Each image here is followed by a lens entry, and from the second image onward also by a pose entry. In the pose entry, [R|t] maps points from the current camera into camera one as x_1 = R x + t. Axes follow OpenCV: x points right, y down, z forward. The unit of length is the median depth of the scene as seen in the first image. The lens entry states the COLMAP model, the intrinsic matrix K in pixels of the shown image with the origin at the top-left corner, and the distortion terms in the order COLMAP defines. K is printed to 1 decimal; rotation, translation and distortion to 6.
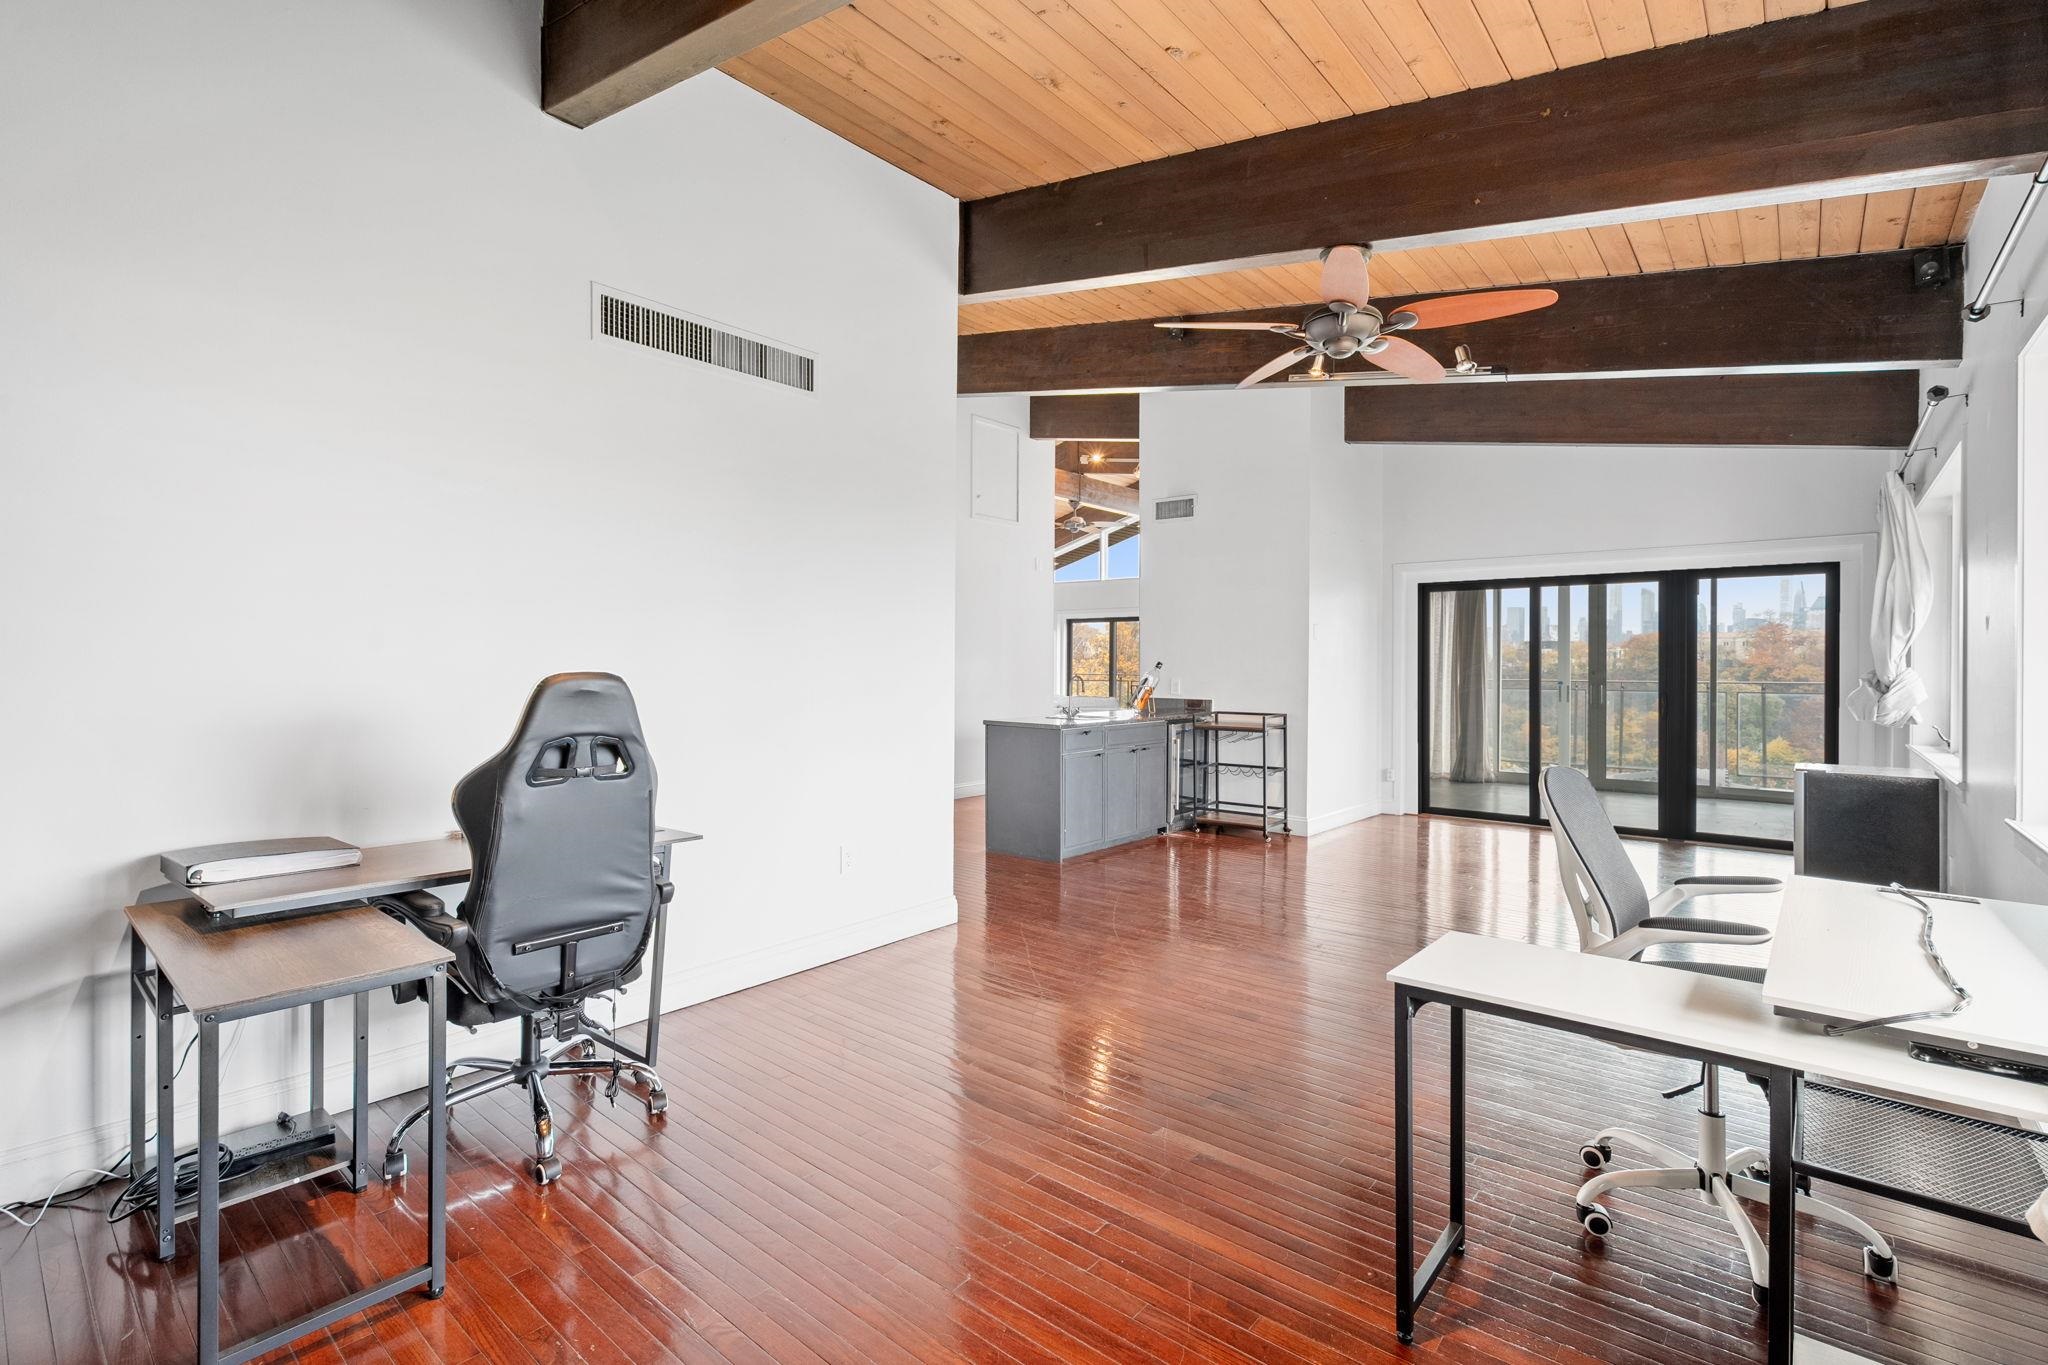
lens RADIAL K [[930.6, 0, 1022.5], [0, 930.6, 690.7], [0, 0, 1]] dist [0.000026, 0.000893]
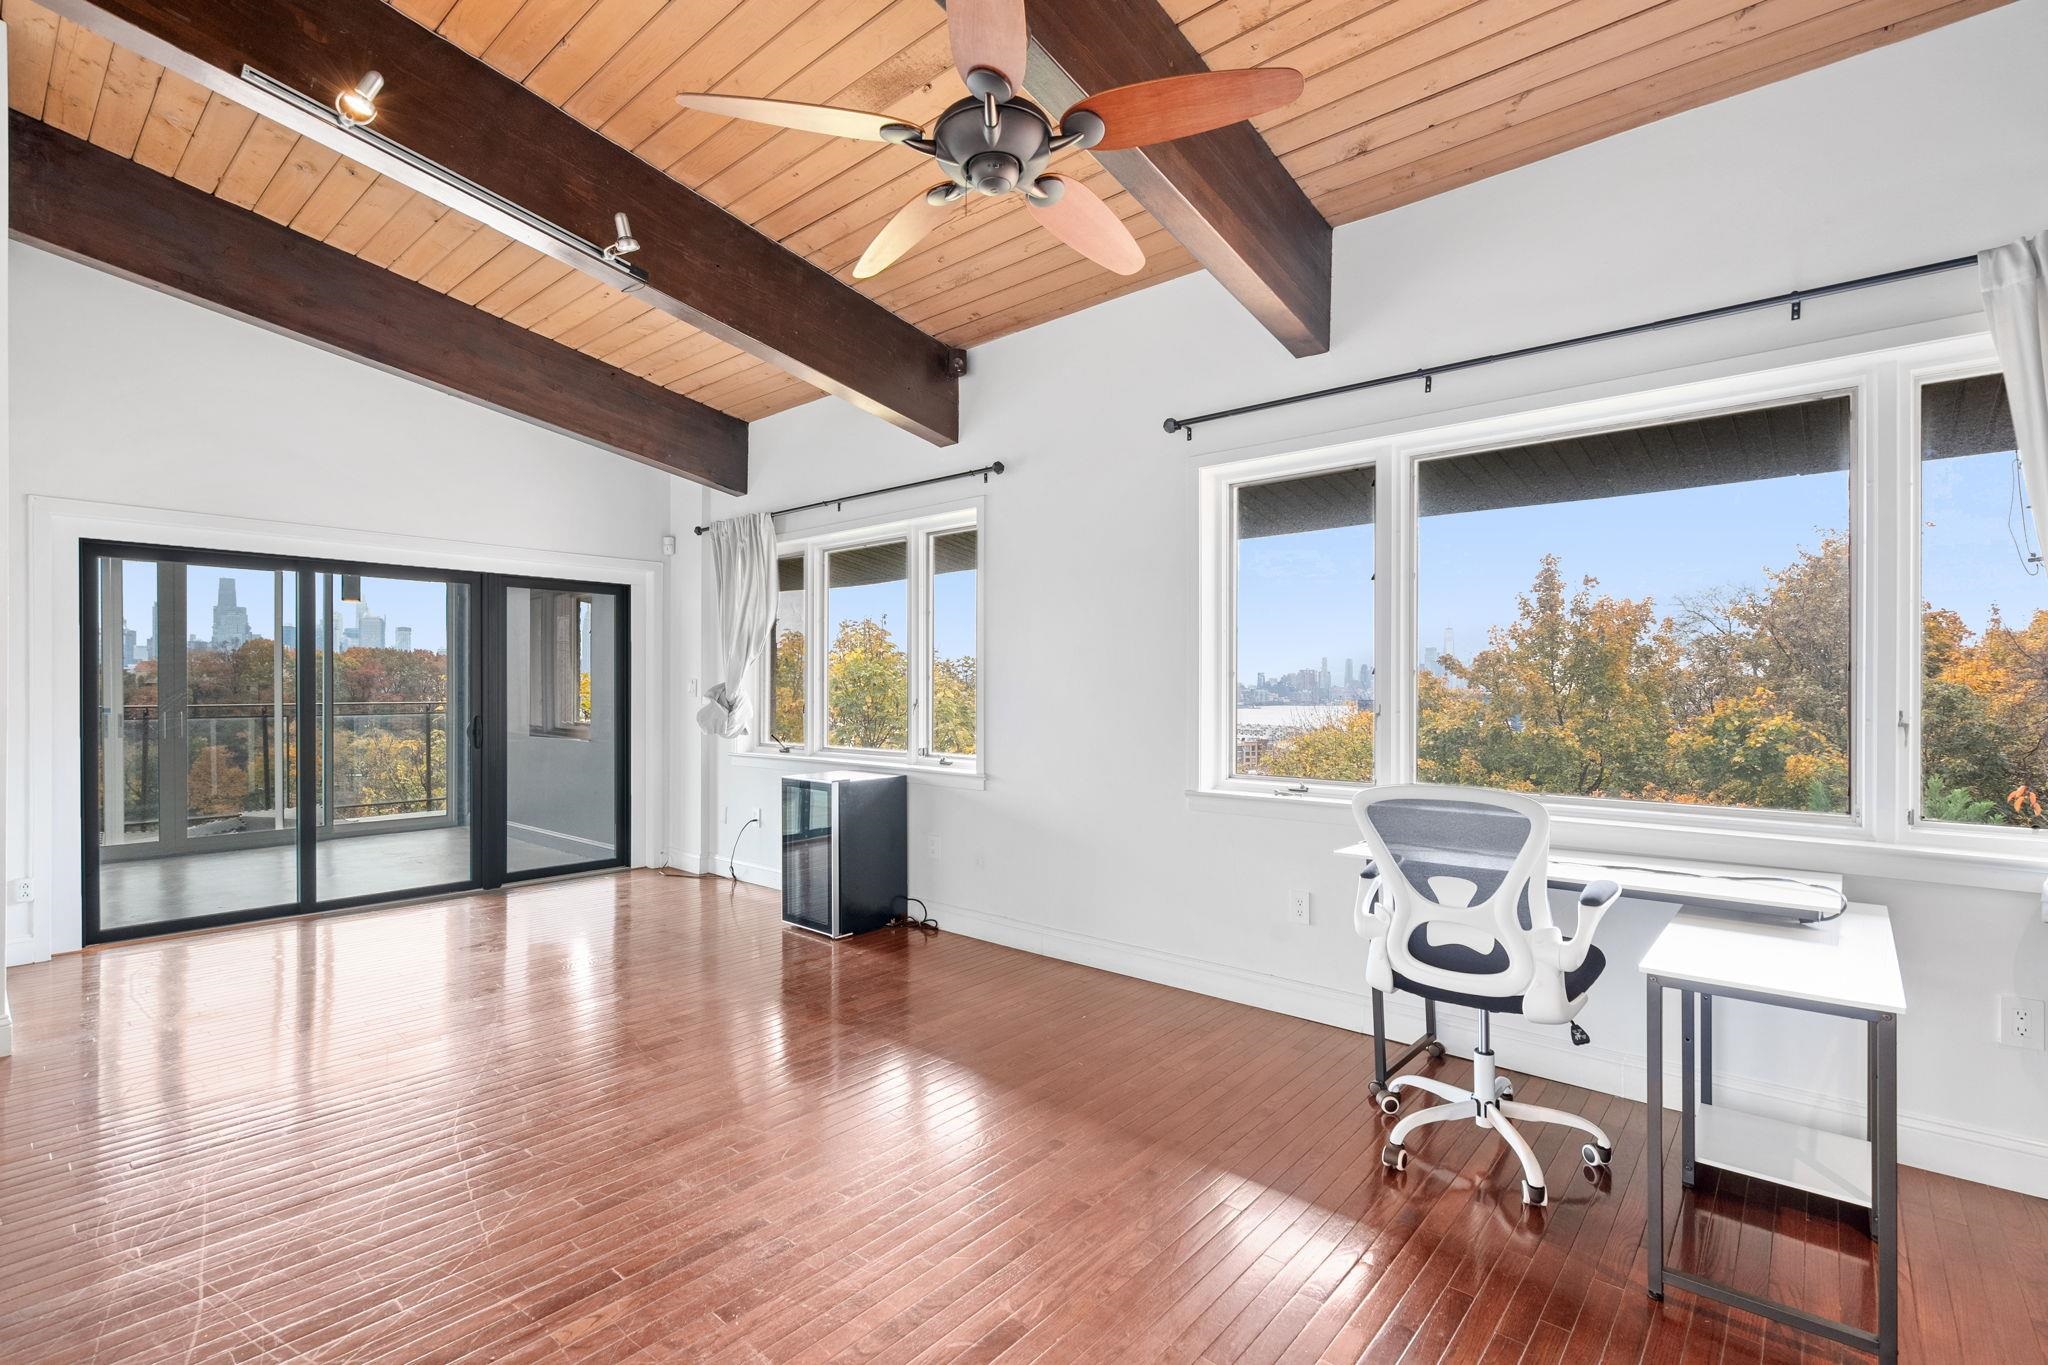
lens RADIAL K [[918.6, 0, 1026.6], [0, 918.6, 712.3], [0, 0, 1]] dist [-0.002521, -0.000371]
pose [[0.007995, -0.029494, 0.999533, -0.131094], [0.027778, 0.999186, 0.029262, -0.011745], [-0.999582, 0.027532, 0.008808, 0.458487]]
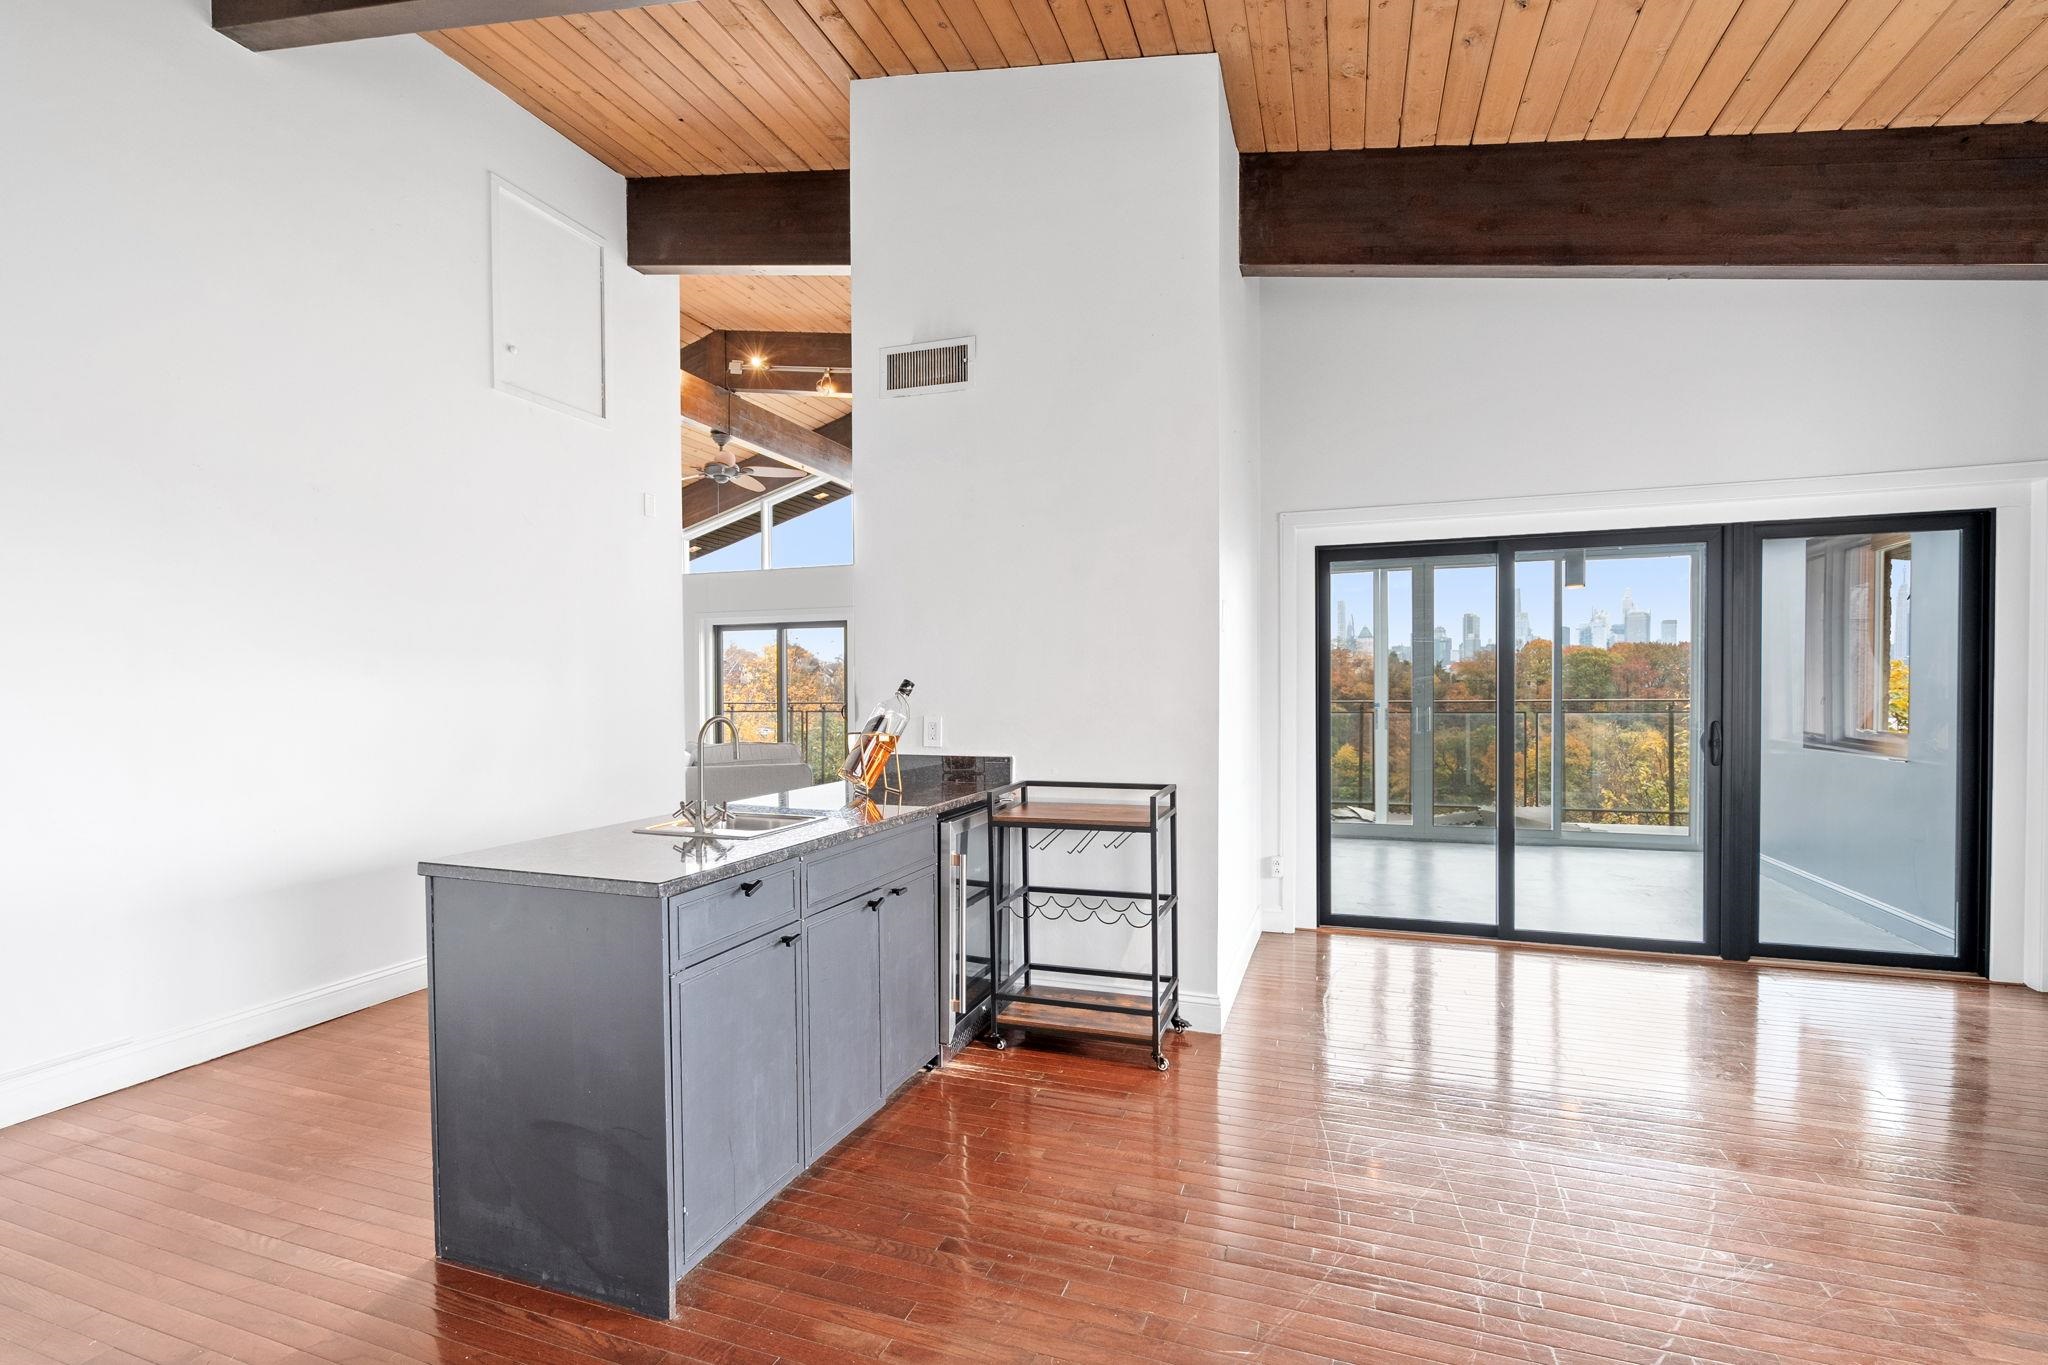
lens RADIAL K [[930.6, 0, 1022.5], [0, 930.6, 690.7], [0, 0, 1]] dist [0.000026, 0.000893]
pose [[0.935940, -0.011728, 0.351963, 0.037034], [0.020604, 0.999557, -0.021485, -0.014555], [-0.351555, 0.027360, 0.935767, 0.540784]]
